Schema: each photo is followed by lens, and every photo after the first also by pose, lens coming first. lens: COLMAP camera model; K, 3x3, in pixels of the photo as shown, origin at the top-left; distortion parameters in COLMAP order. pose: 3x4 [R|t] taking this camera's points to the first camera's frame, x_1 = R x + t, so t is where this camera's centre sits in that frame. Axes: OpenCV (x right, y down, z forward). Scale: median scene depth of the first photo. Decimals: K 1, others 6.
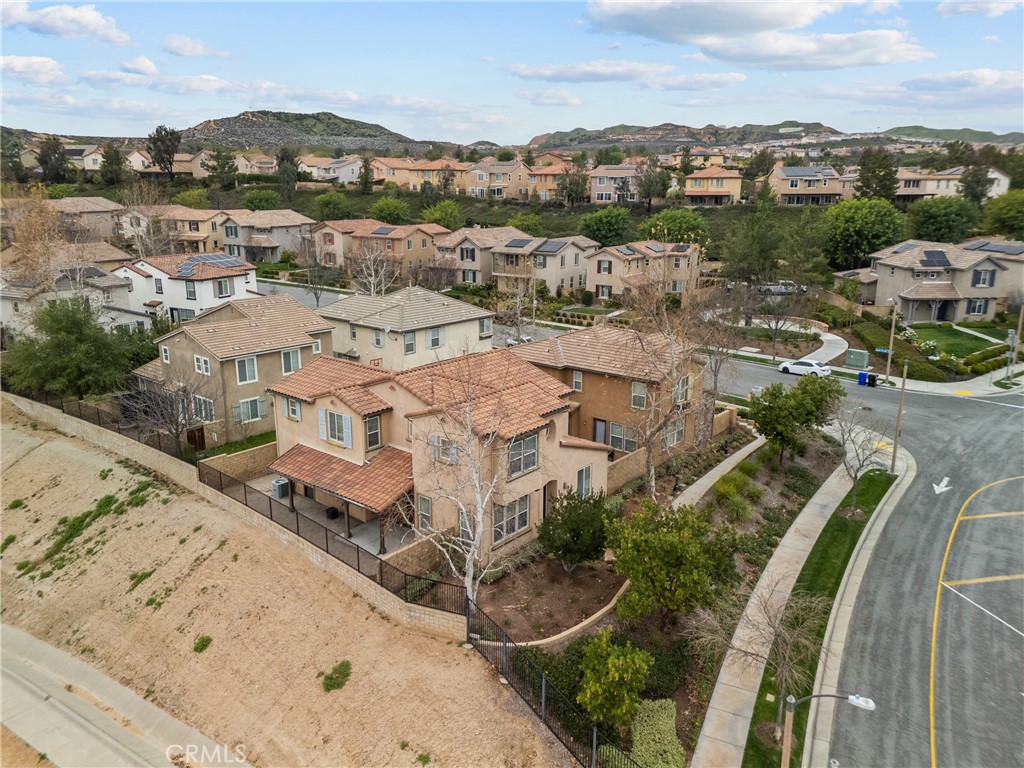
lens RADIAL K [[742.7, 0, 512.0], [0, 742.7, 384.0], [0, 0, 1]] dist [0.072442, -0.049354]
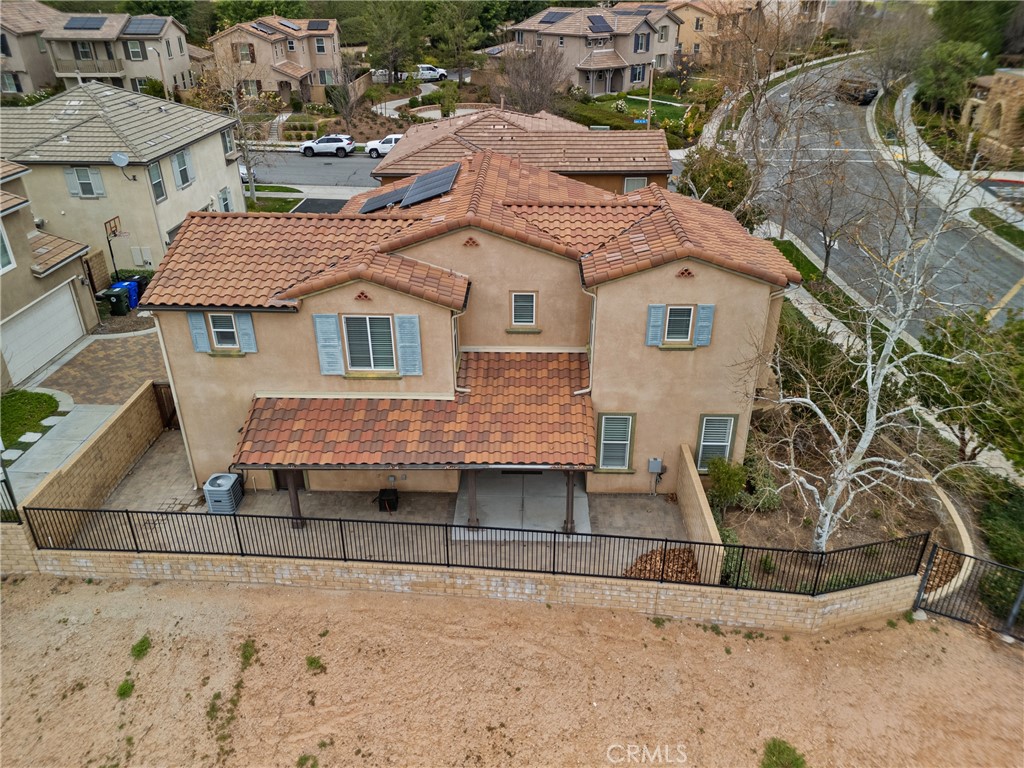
lens RADIAL K [[742.7, 0, 512.0], [0, 742.7, 384.0], [0, 0, 1]] dist [0.072442, -0.049354]
pose [[0.782032, -0.296051, 0.548434, -0.200929], [0.160303, 0.945917, 0.282035, -0.019236], [-0.602270, -0.132644, 0.787195, 0.245391]]
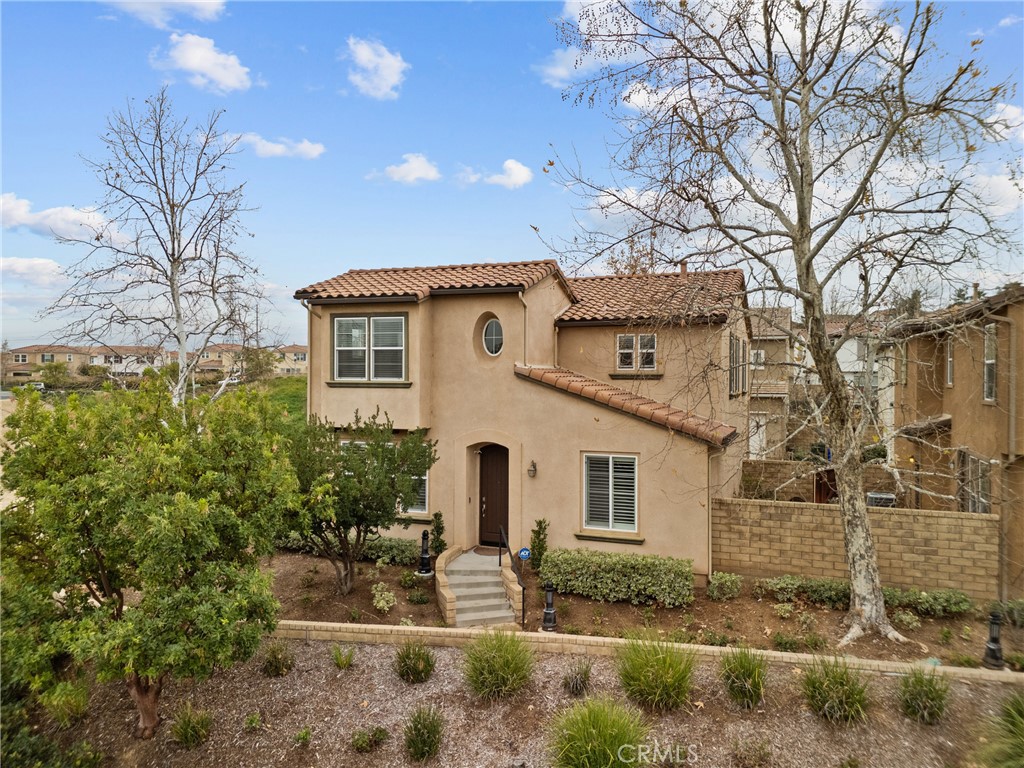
lens RADIAL K [[742.7, 0, 512.0], [0, 742.7, 384.0], [0, 0, 1]] dist [0.072442, -0.049354]
pose [[0.329739, 0.007082, -0.944046, 0.223170], [-0.243431, 0.966795, -0.077773, 0.054487], [0.912148, 0.255455, 0.320514, 0.362853]]
